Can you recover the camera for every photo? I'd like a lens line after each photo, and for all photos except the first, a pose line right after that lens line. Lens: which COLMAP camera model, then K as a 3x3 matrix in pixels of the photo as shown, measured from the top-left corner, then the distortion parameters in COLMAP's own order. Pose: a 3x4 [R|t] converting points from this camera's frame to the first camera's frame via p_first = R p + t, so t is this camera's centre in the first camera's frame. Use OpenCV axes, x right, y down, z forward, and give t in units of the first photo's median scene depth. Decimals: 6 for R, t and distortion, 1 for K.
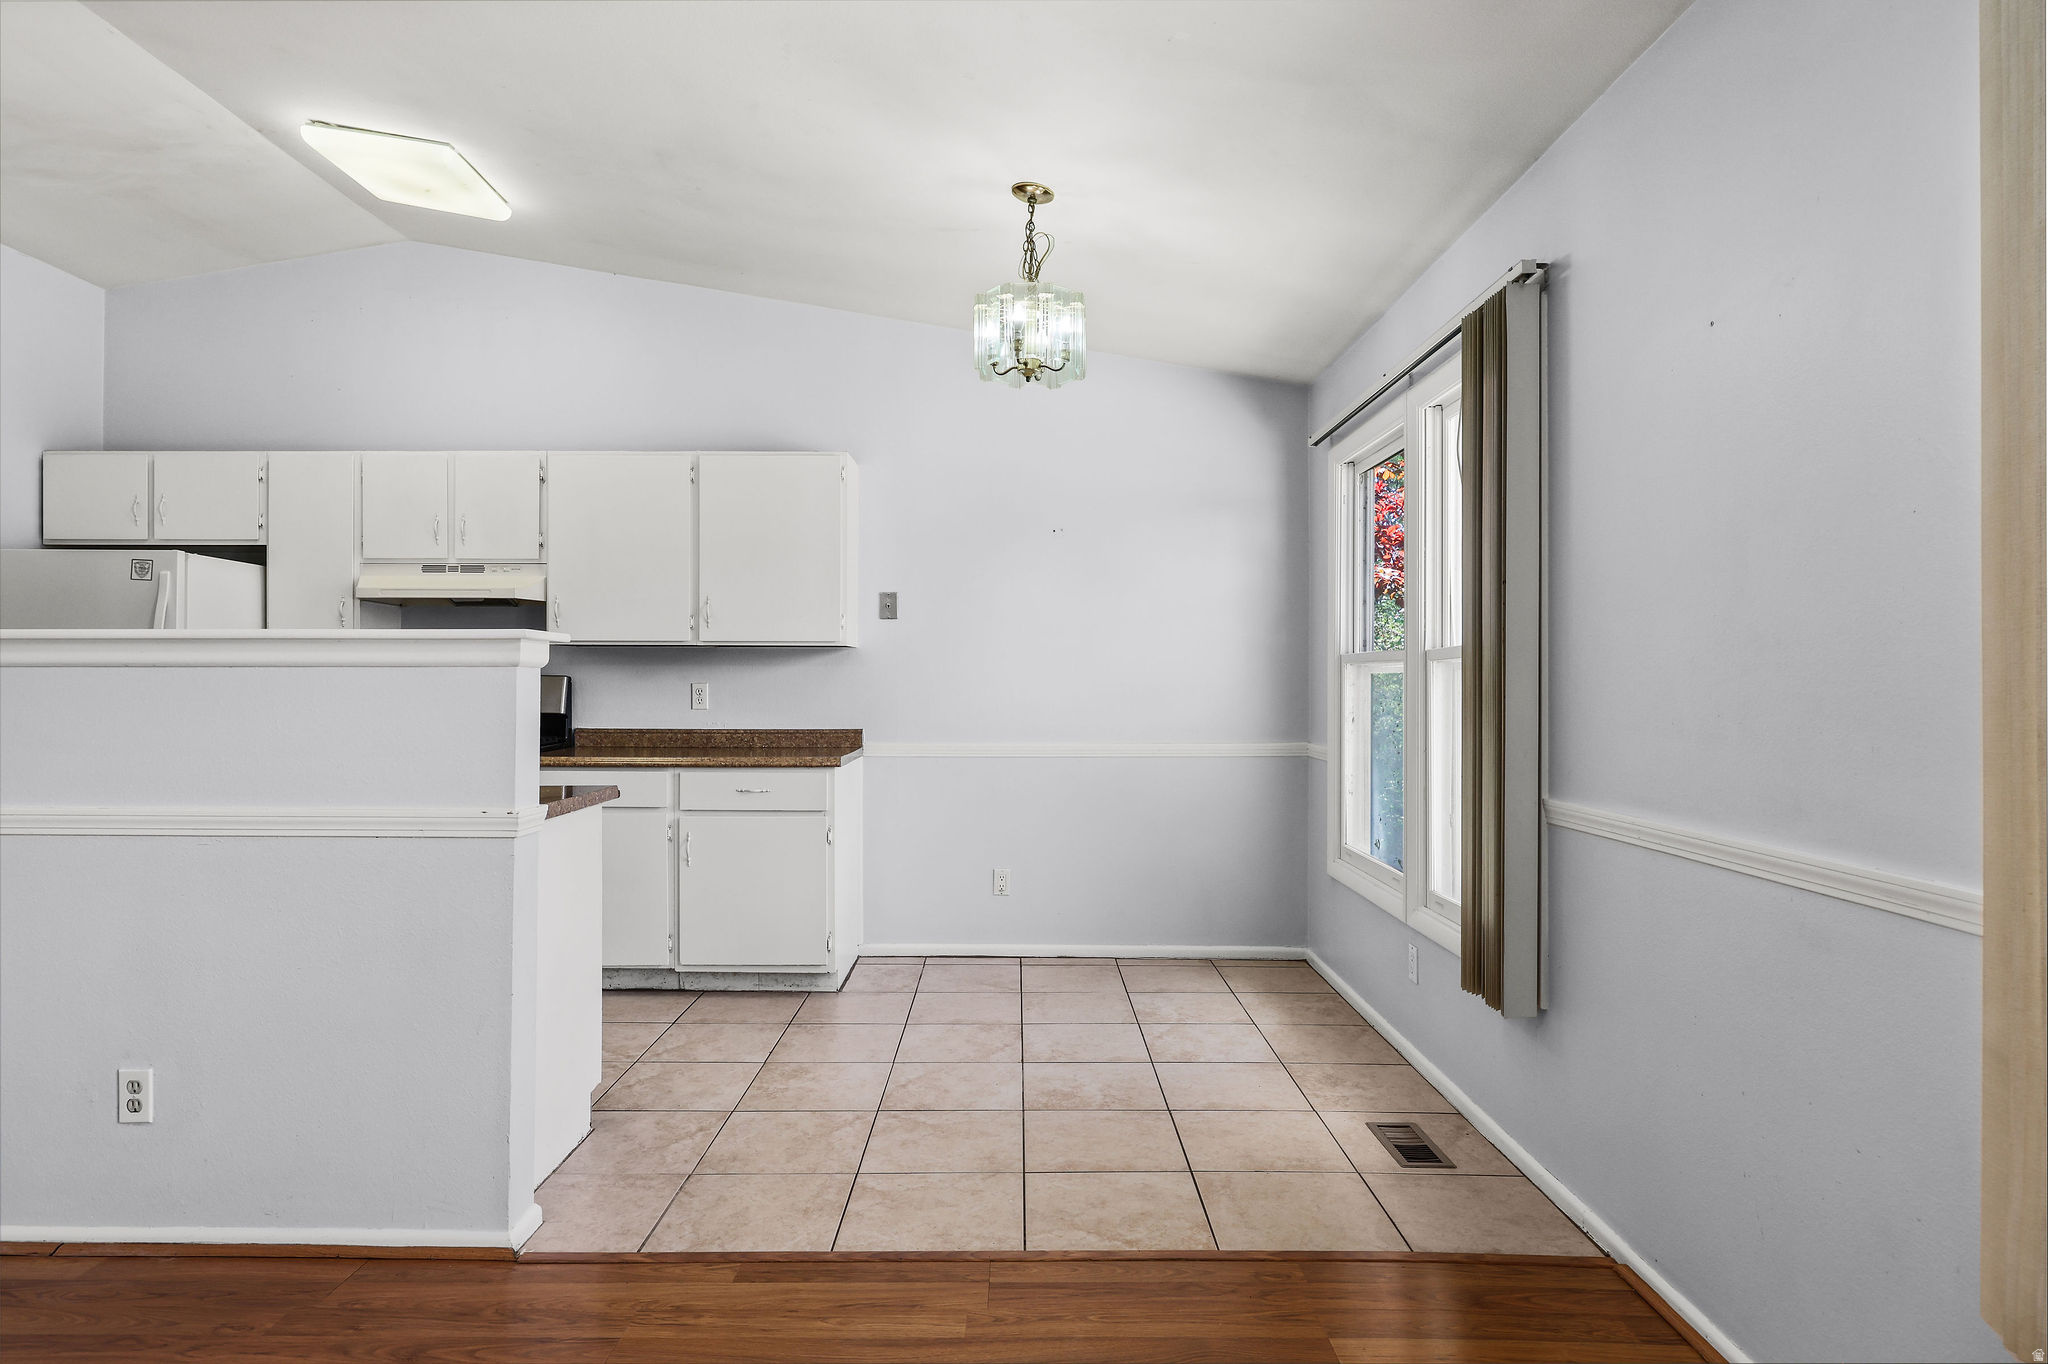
lens RADIAL K [[1154.7, 0, 1022.7], [0, 1154.7, 675.7], [0, 0, 1]] dist [0.003566, -0.004063]
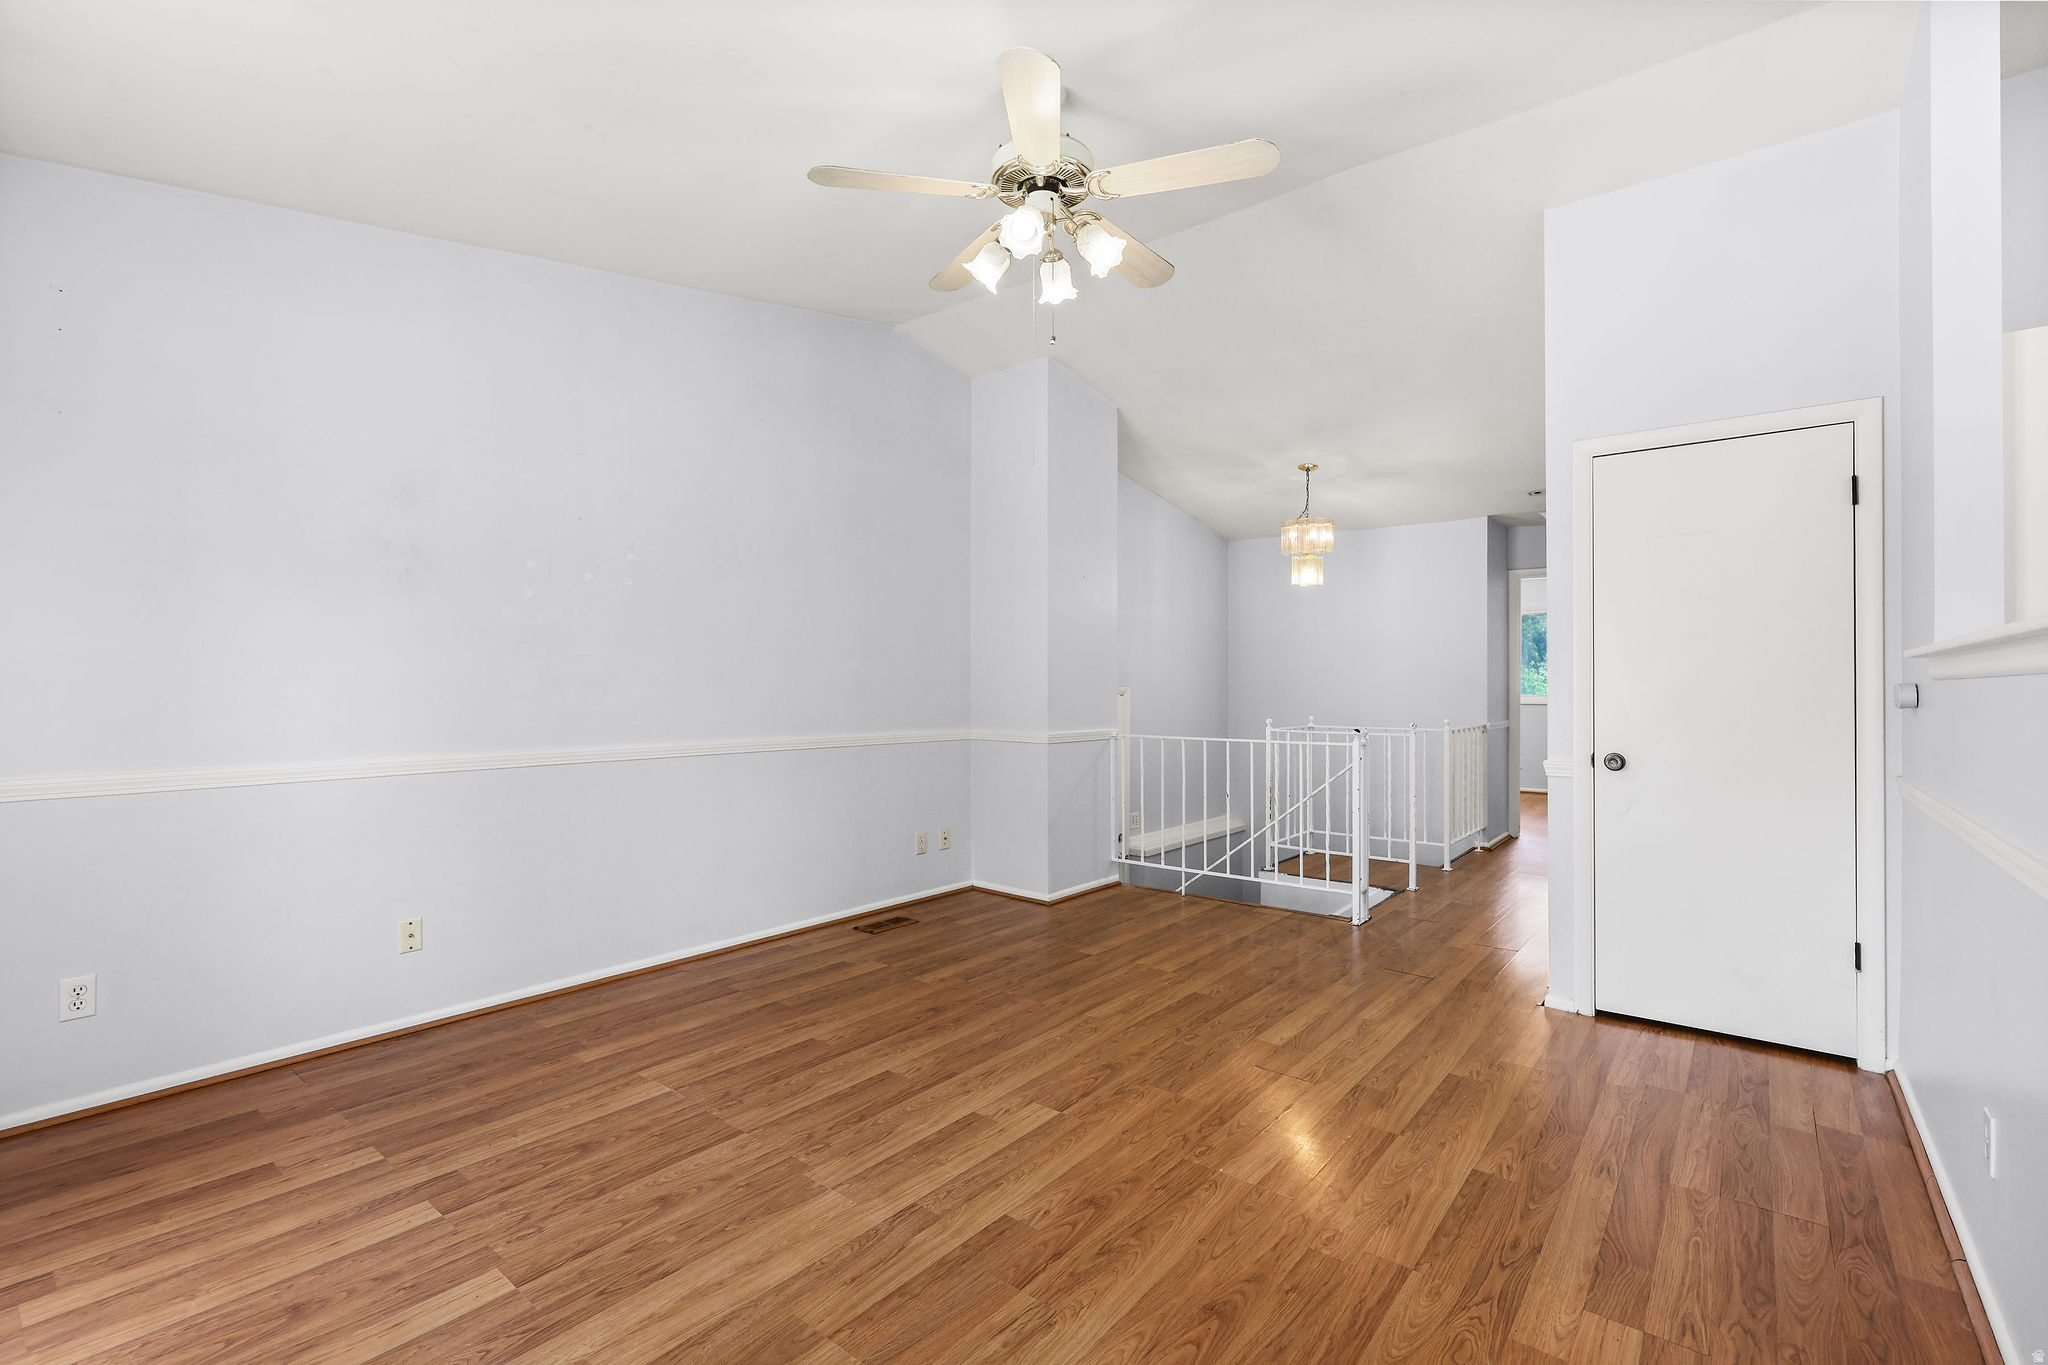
lens RADIAL K [[912.4, 0, 1021.5], [0, 912.4, 689.7], [0, 0, 1]] dist [0.000415, 0.000093]
pose [[-0.630806, -0.001795, -0.775938, 0.162808], [-0.001670, 0.999998, -0.000955, 0.001284], [0.775938, 0.000693, -0.630808, 0.480233]]
